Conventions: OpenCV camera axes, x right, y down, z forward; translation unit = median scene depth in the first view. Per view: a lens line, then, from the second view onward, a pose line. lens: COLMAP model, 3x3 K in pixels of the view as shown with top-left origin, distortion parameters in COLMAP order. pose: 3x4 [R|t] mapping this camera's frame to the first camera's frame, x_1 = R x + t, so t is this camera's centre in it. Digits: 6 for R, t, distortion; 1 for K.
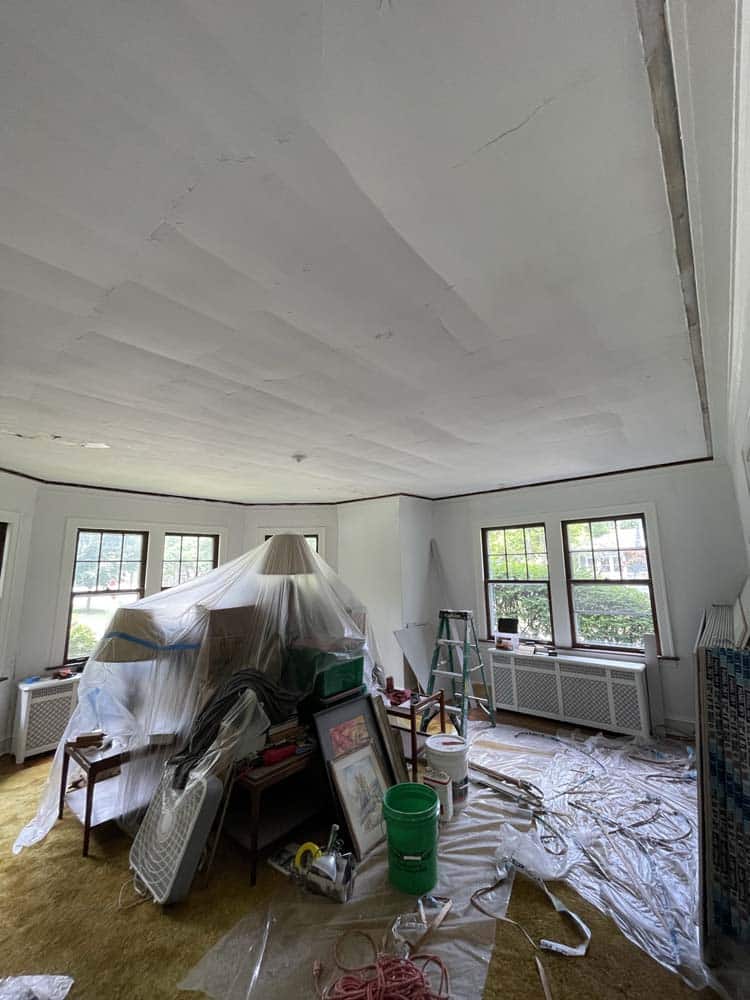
lens RADIAL K [[405.5, 0, 374.1], [0, 405.5, 498.3], [0, 0, 1]] dist [-0.000006, 0.000780]
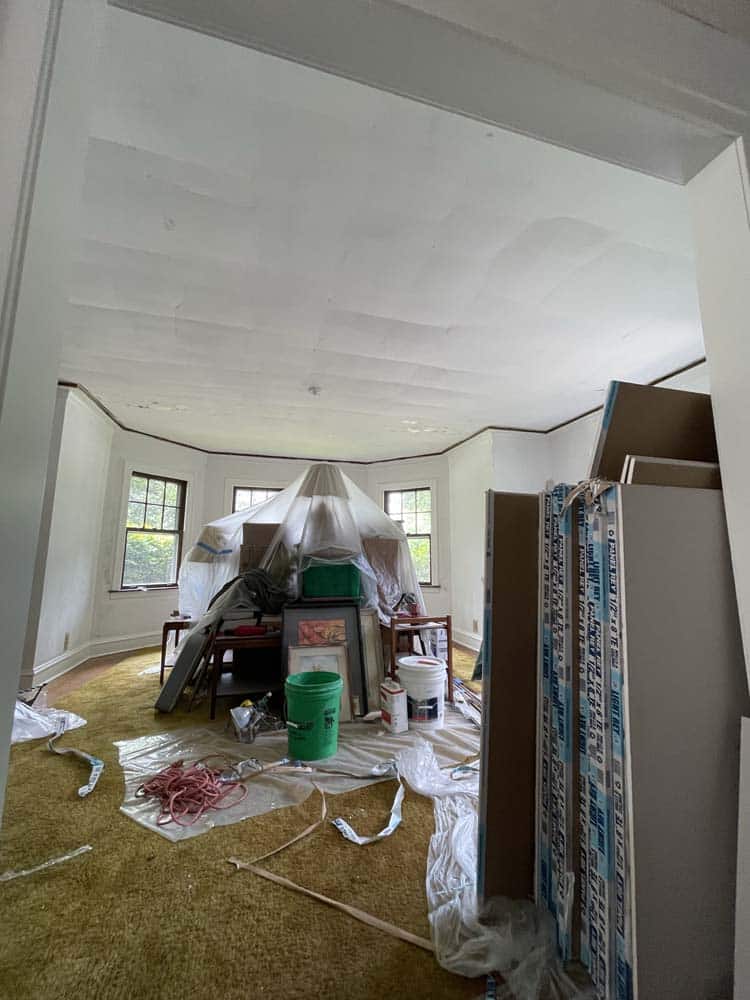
lens RADIAL K [[412.9, 0, 375.0], [0, 412.9, 500.0], [0, 0, 1]] dist [0.001204, 0.000223]
pose [[0.828261, -0.060125, -0.557107, 0.765345], [0.069181, 0.997593, -0.004811, 0.291493], [0.556055, -0.034556, 0.830427, 0.228865]]
